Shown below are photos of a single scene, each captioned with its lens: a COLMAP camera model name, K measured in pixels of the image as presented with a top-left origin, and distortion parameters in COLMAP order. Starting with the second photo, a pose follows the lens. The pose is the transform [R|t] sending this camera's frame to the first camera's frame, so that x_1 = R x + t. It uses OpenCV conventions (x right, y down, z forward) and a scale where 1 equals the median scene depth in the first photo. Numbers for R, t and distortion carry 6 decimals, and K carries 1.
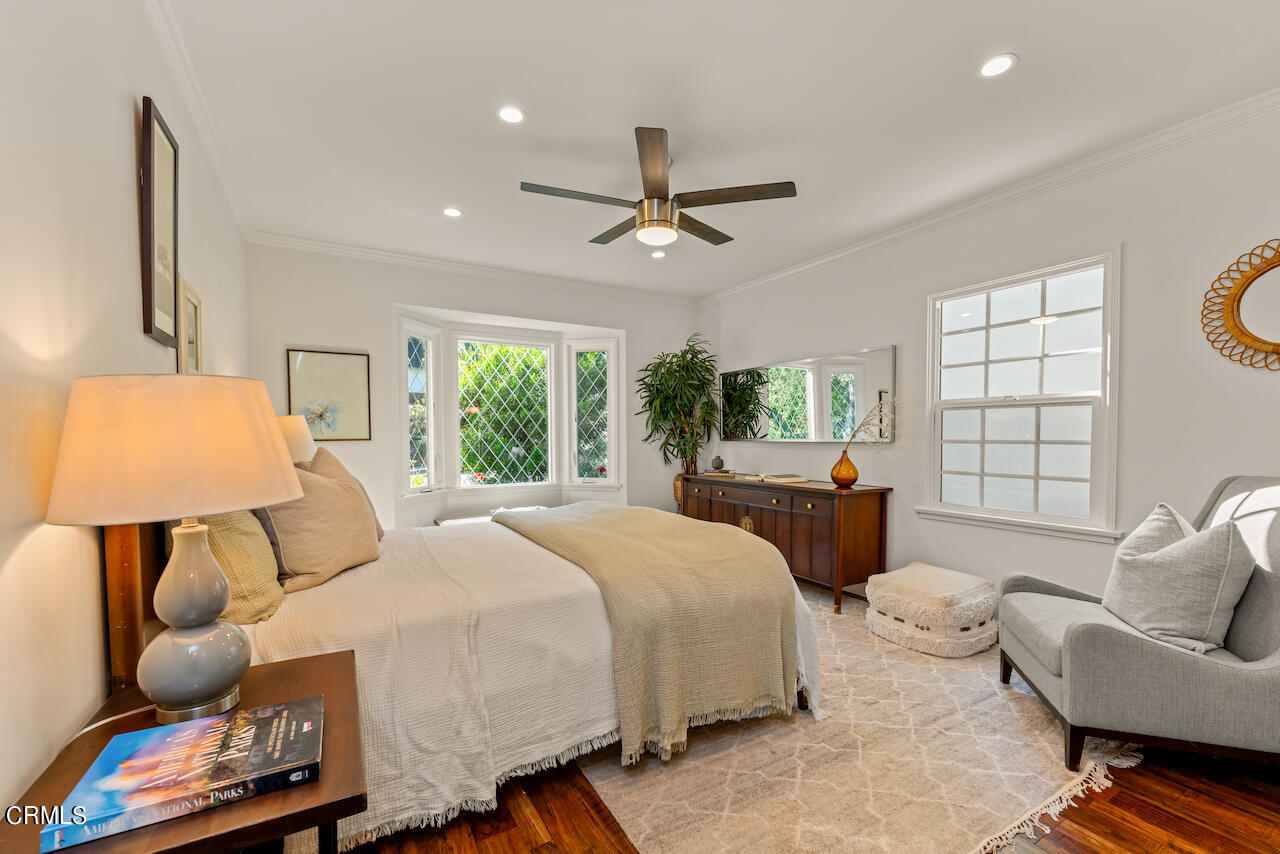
lens RADIAL K [[516.5, 0, 643.1], [0, 516.5, 424.5], [0, 0, 1]] dist [-0.001116, -0.000351]
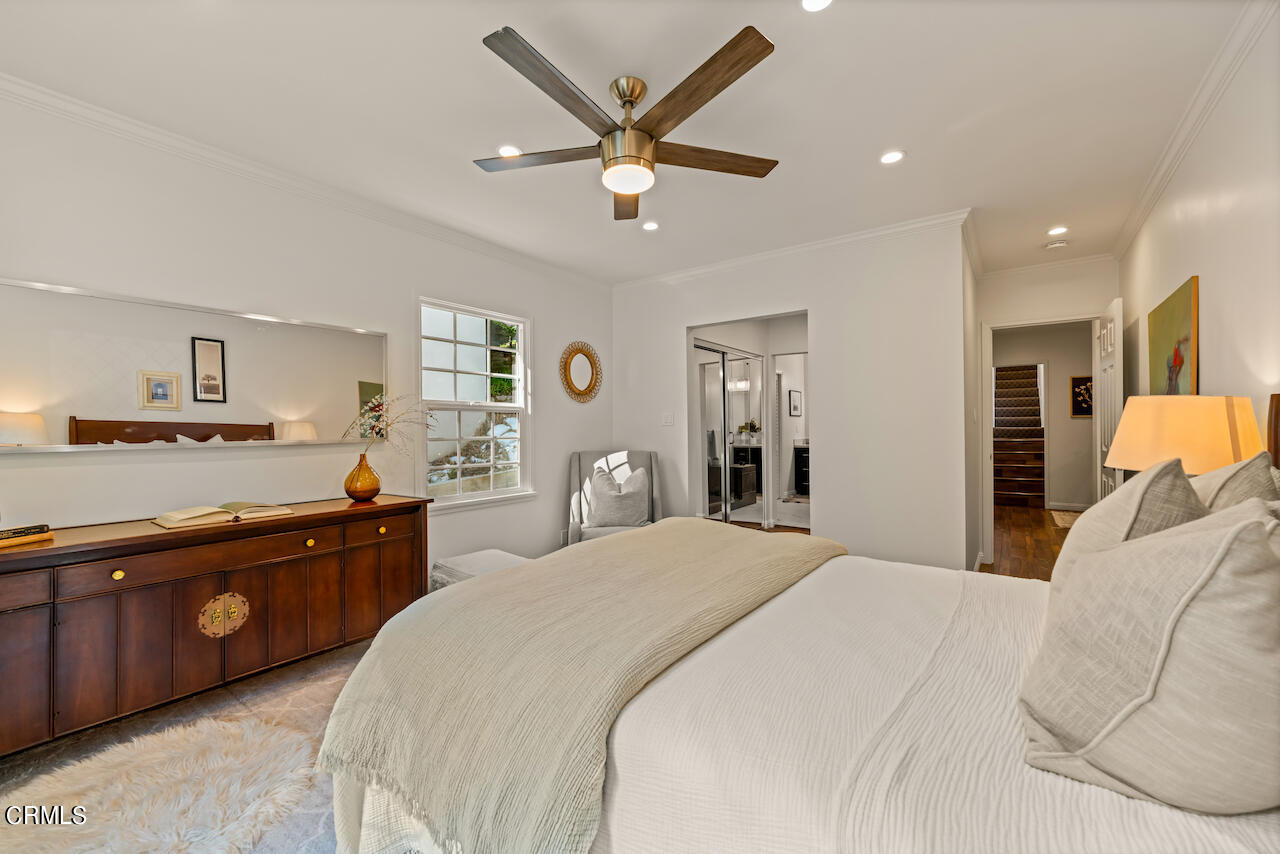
lens RADIAL K [[516.5, 0, 643.1], [0, 516.5, 424.5], [0, 0, 1]] dist [-0.001116, -0.000351]
pose [[-0.392043, 0.014298, 0.919836, -0.545634], [-0.003384, 0.999850, -0.016984, 0.017324], [-0.919941, -0.009771, -0.391936, 0.992090]]
